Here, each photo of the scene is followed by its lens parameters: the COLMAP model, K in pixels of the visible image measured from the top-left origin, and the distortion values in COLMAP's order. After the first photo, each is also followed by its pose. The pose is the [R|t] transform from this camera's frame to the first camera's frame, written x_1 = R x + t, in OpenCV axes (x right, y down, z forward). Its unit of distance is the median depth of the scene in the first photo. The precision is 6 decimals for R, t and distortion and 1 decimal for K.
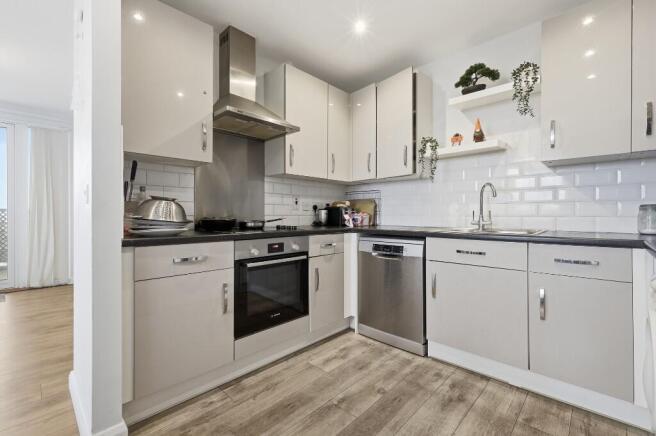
lens RADIAL K [[280.2, 0, 328.0], [0, 280.2, 218.0], [0, 0, 1]] dist [-0.001747, -0.000065]
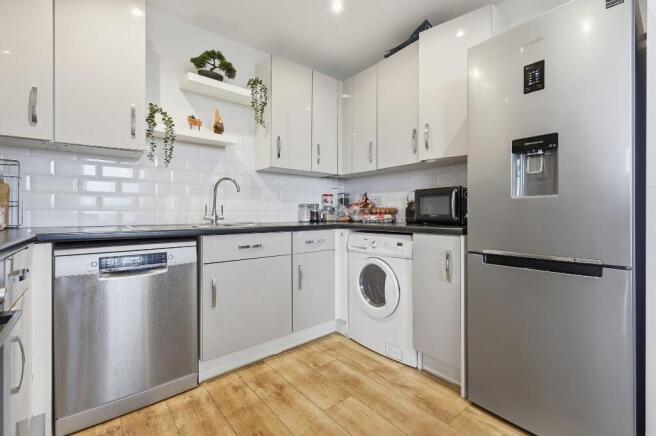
lens RADIAL K [[283.9, 0, 330.8], [0, 283.9, 214.6], [0, 0, 1]] dist [0.001516, 0.000126]
pose [[0.117104, -0.011937, 0.993048, -0.445358], [0.007129, 0.999912, 0.011179, -0.001066], [-0.993094, 0.005770, 0.117179, 0.567852]]
